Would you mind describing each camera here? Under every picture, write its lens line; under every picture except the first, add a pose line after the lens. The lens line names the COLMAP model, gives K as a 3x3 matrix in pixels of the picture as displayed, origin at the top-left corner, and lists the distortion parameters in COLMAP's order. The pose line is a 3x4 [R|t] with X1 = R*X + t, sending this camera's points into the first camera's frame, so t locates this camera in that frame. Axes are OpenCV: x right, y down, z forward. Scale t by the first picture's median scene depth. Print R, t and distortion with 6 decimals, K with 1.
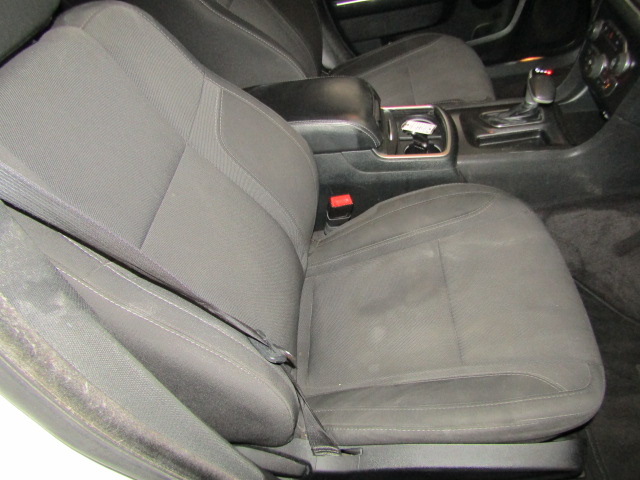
lens RADIAL K [[449.4, 0, 322.4], [0, 449.4, 236.8], [0, 0, 1]] dist [-0.011983, 0.002557]
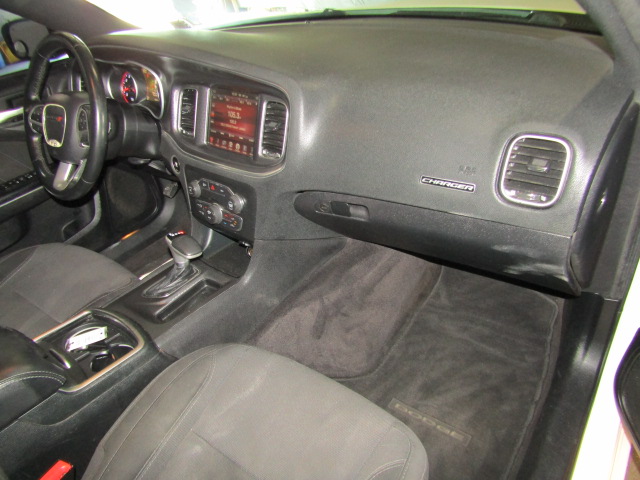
lens RADIAL K [[449.4, 0, 320.8], [0, 449.4, 242.7], [0, 0, 1]] dist [-0.011983, 0.002557]
pose [[0.575513, -0.359836, 0.734373, -0.098315], [0.598052, 0.797669, -0.077831, -0.062146], [-0.557780, 0.483986, 0.674269, 0.095008]]
